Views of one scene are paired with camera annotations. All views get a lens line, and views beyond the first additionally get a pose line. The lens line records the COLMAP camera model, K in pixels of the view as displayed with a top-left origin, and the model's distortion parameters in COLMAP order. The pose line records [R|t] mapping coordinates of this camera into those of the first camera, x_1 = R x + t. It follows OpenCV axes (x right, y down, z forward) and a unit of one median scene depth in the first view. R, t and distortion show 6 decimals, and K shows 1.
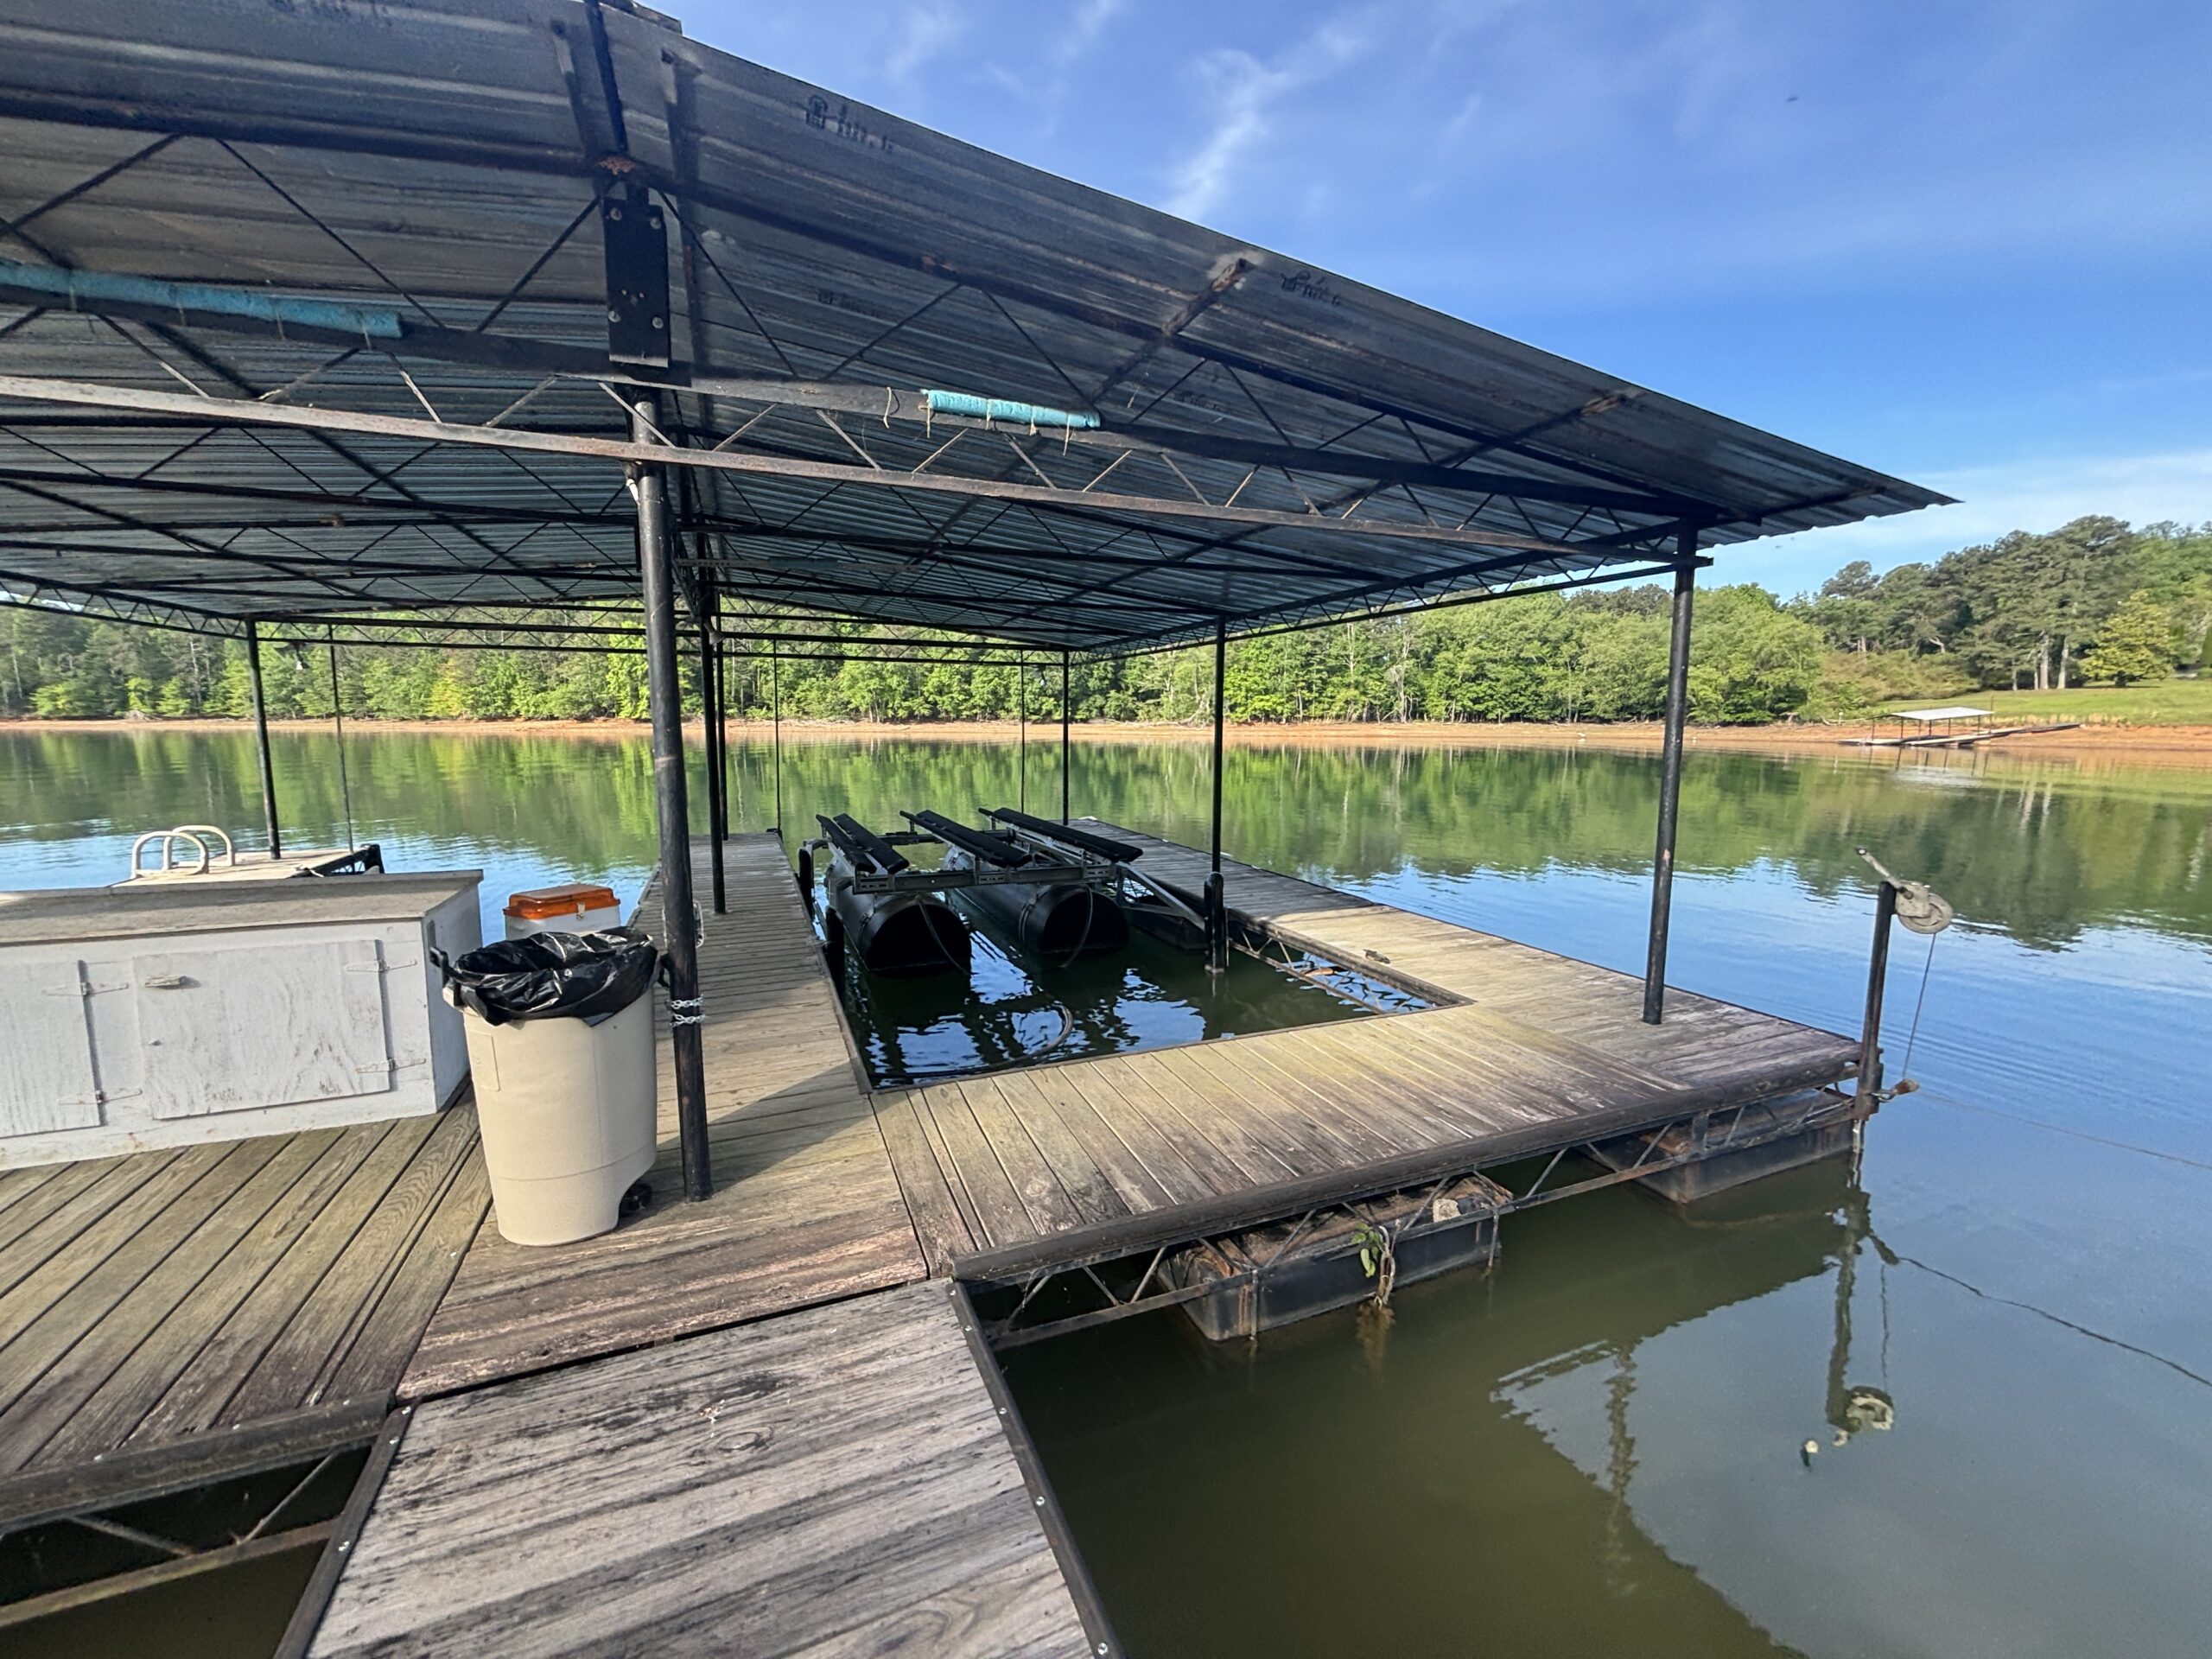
lens RADIAL K [[879.4, 0, 1104.5], [0, 879.4, 827.8], [0, 0, 1]] dist [-0.001195, -0.000422]
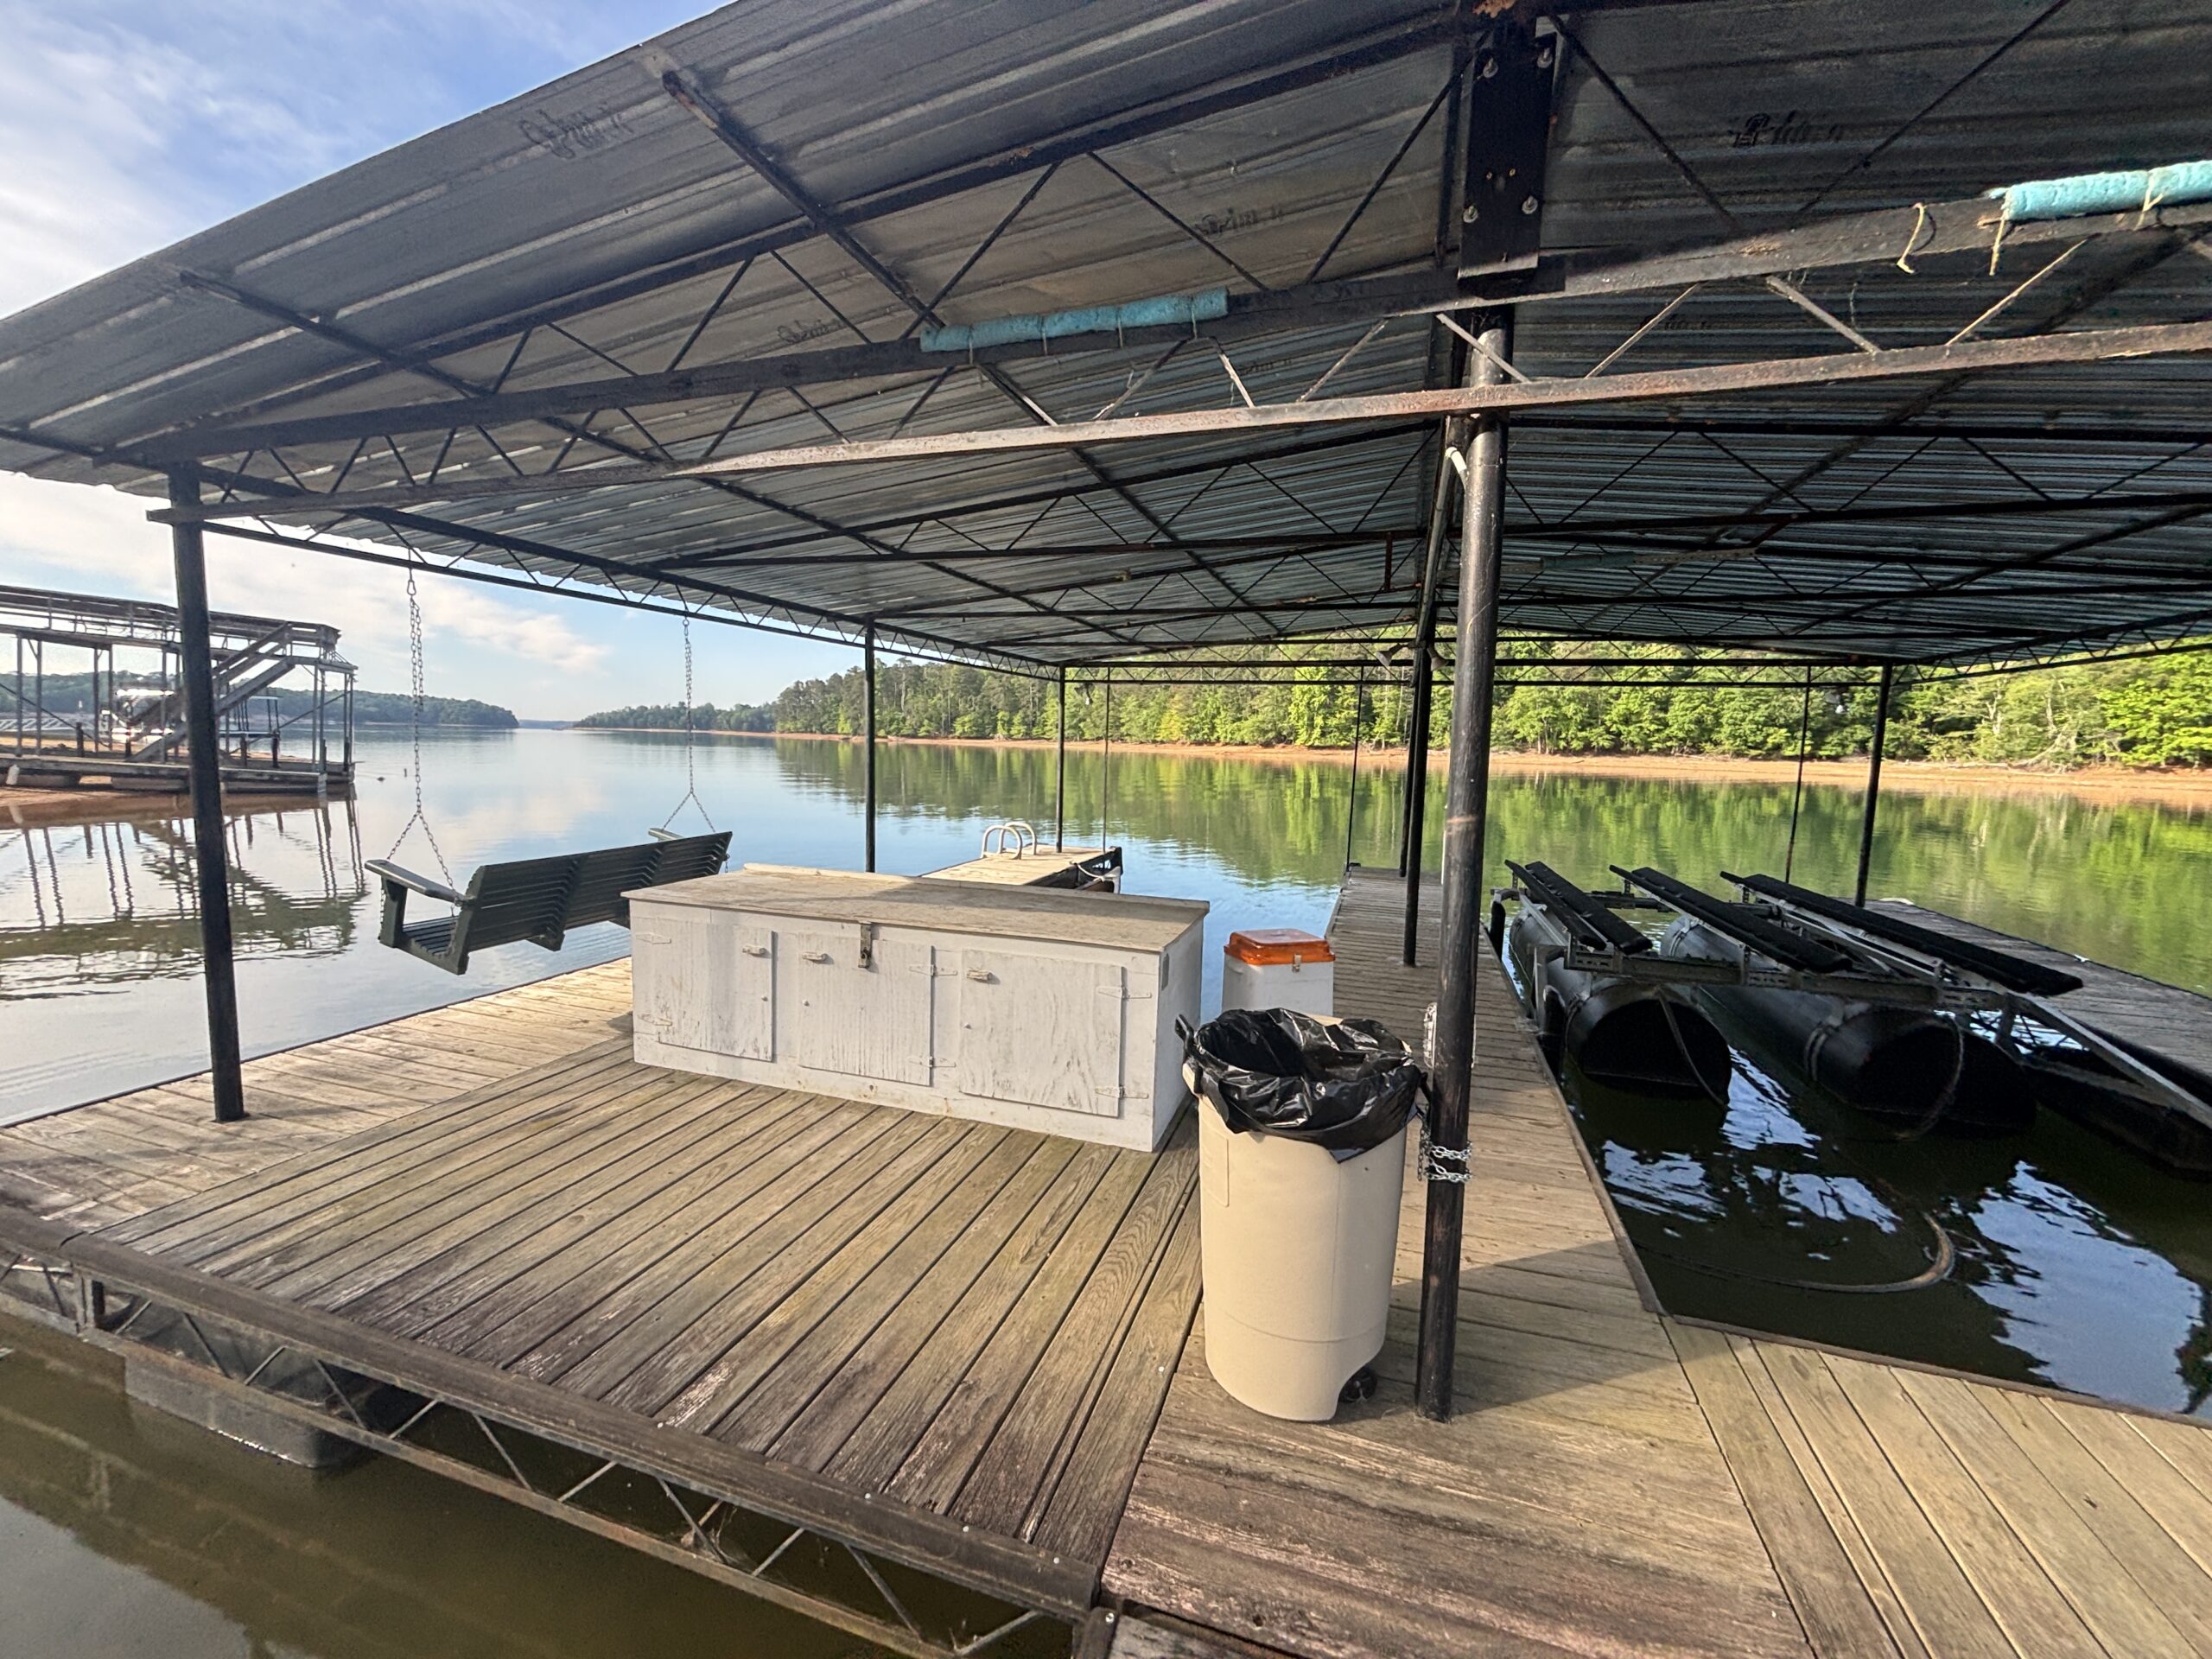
lens RADIAL K [[879.4, 0, 1107.9], [0, 879.4, 817.9], [0, 0, 1]] dist [-0.001195, -0.000422]
pose [[0.759469, 0.071857, -0.646563, -0.091507], [-0.099944, 0.994970, -0.006818, -0.016092], [0.642821, 0.069798, 0.762830, 0.093329]]
